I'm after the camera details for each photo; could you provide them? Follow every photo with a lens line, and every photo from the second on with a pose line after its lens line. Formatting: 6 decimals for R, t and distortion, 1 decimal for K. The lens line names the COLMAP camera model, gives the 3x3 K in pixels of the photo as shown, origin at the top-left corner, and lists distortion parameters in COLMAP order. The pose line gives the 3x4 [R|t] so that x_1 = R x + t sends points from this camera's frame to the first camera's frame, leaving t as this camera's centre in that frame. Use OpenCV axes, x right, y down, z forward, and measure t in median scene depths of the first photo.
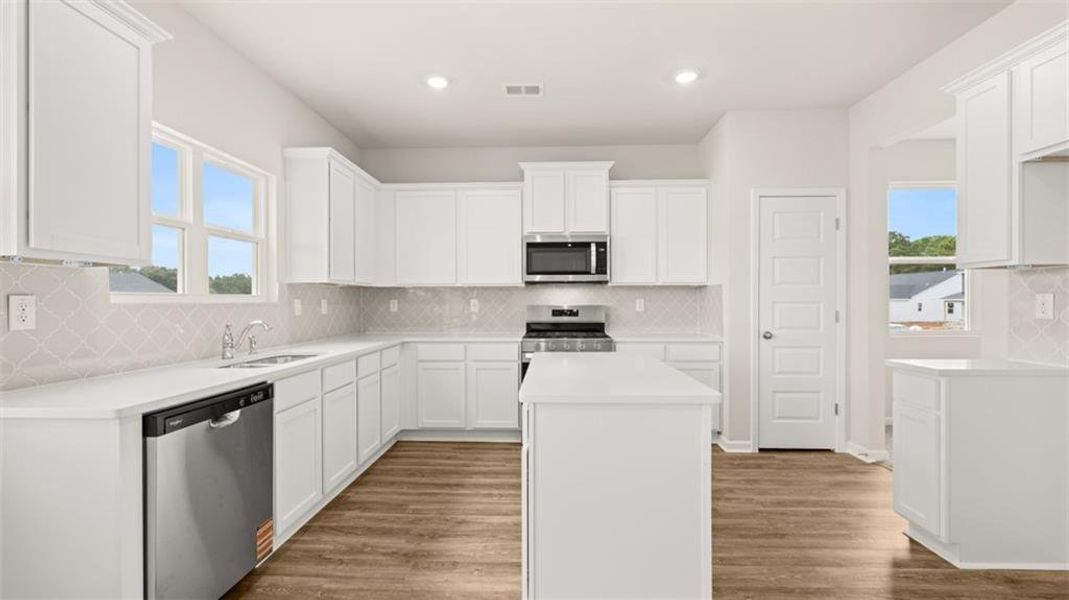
lens RADIAL K [[443.2, 0, 530.4], [0, 443.2, 301.5], [0, 0, 1]] dist [0.000505, 0.000900]
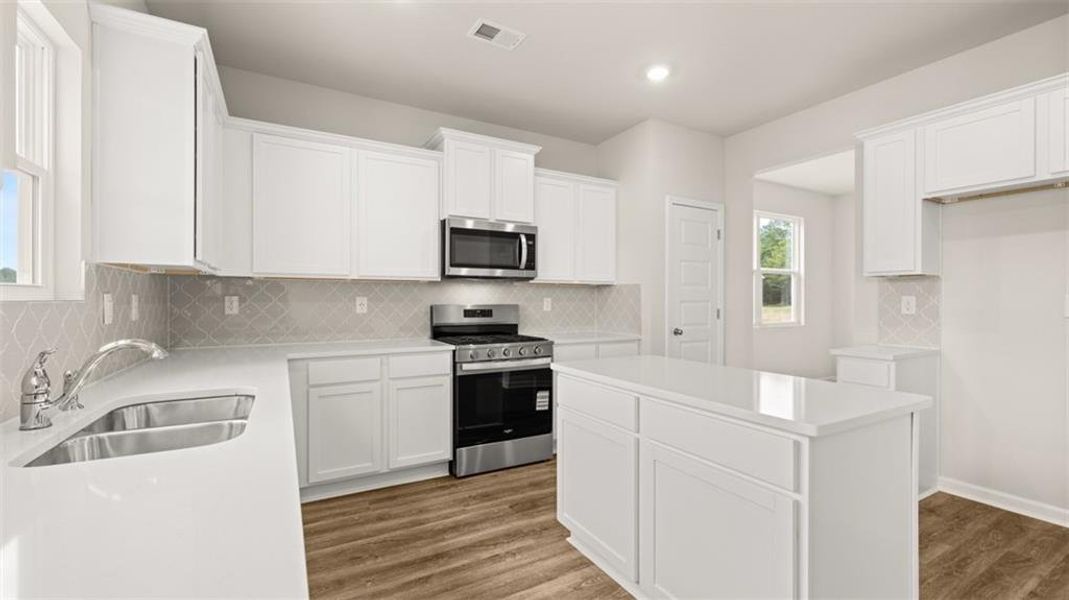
lens RADIAL K [[443.2, 0, 532.6], [0, 443.2, 300.9], [0, 0, 1]] dist [0.000505, 0.000900]
pose [[0.854859, 0.002647, 0.518853, -0.302351], [-0.003966, 0.999991, 0.001433, 0.000031], [-0.518844, -0.003283, 0.854862, 0.228938]]
